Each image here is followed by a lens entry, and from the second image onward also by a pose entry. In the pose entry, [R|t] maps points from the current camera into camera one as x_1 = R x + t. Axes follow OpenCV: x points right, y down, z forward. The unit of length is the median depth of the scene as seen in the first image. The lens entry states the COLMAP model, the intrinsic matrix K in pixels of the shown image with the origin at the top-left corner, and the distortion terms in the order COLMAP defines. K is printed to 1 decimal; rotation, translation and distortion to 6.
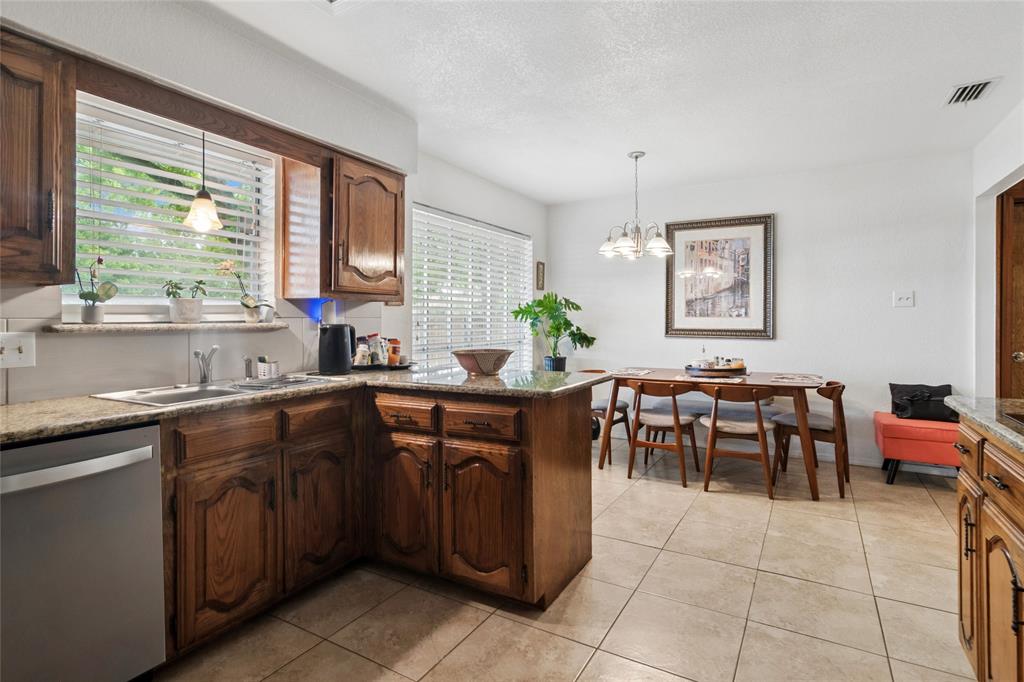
lens RADIAL K [[506.9, 0, 521.4], [0, 506.9, 322.1], [0, 0, 1]] dist [-0.001432, -0.000067]
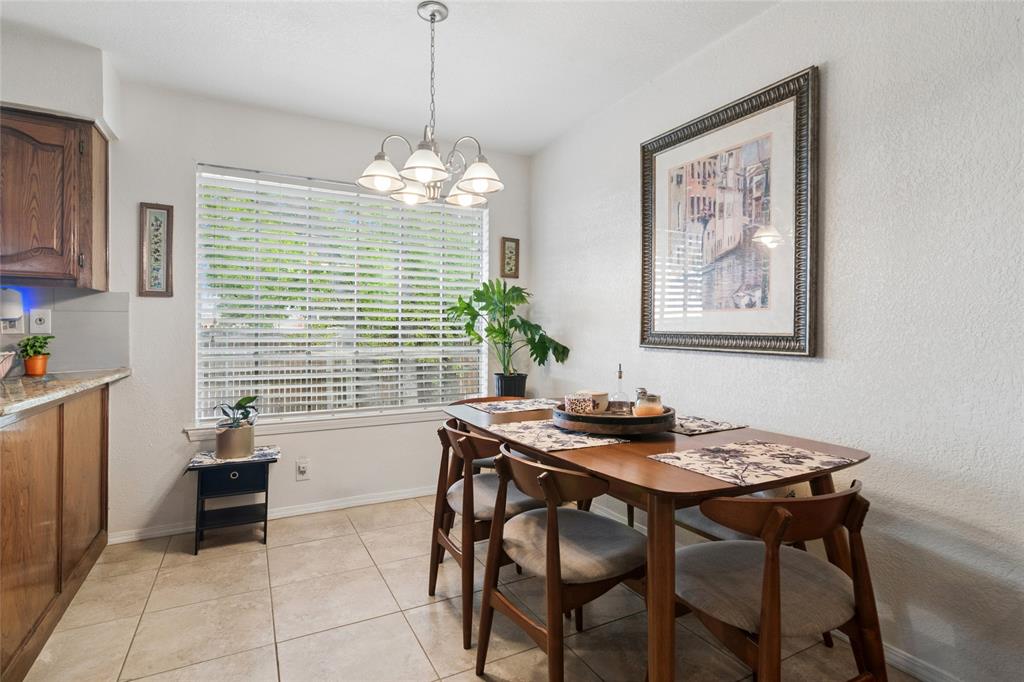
lens RADIAL K [[506.9, 0, 509.5], [0, 506.9, 331.1], [0, 0, 1]] dist [-0.001432, -0.000067]
pose [[0.838784, 0.006363, -0.544427, 0.499803], [-0.007083, 0.999975, 0.000773, 0.012448], [0.544418, 0.003208, 0.838808, 0.483038]]
